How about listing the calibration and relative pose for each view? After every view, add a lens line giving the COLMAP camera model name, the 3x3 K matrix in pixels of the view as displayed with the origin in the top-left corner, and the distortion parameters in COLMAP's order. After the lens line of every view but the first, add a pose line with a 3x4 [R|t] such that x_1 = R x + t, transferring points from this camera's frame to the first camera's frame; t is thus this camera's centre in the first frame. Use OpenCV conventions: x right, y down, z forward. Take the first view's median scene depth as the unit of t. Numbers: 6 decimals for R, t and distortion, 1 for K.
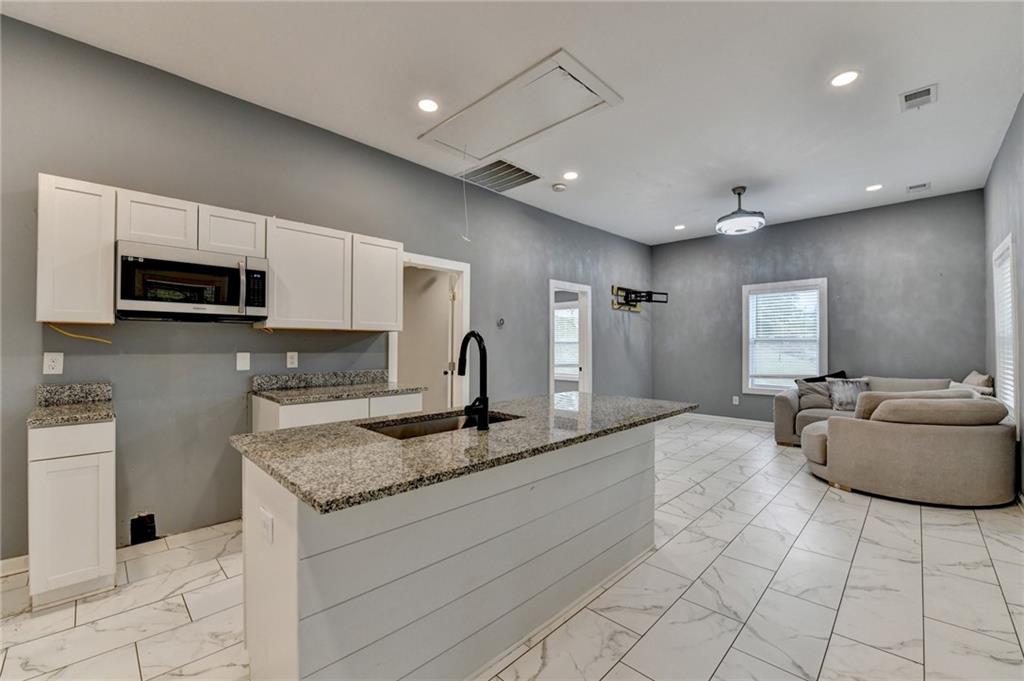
lens RADIAL K [[413.3, 0, 505.4], [0, 413.3, 342.9], [0, 0, 1]] dist [-0.016404, -0.001655]
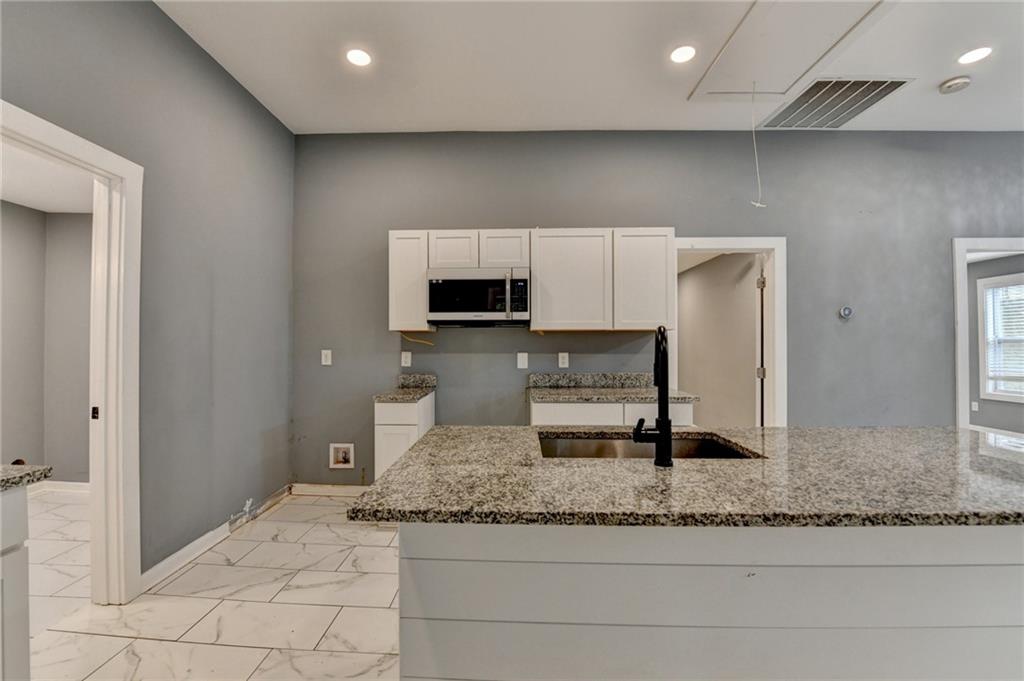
lens RADIAL K [[413.3, 0, 506.5], [0, 413.3, 340.9], [0, 0, 1]] dist [-0.016404, -0.001655]
pose [[0.684271, -0.010871, -0.729147, 0.107922], [0.006319, 0.999940, -0.008978, 0.000507], [0.729201, 0.001536, 0.684298, 0.123787]]
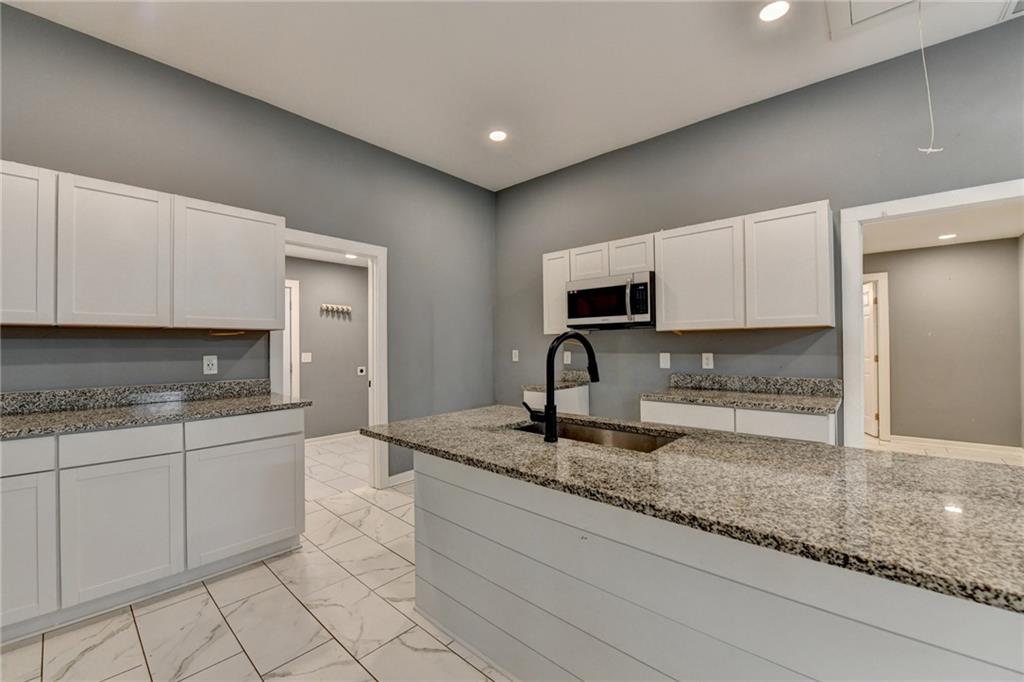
lens RADIAL K [[416.5, 0, 509.8], [0, 416.5, 341.0], [0, 0, 1]] dist [-0.016513, -0.001382]
pose [[0.049065, -0.013975, -0.998698, 0.332866], [0.014167, 0.999811, -0.013294, -0.000191], [0.998695, -0.013497, 0.049254, 0.336165]]
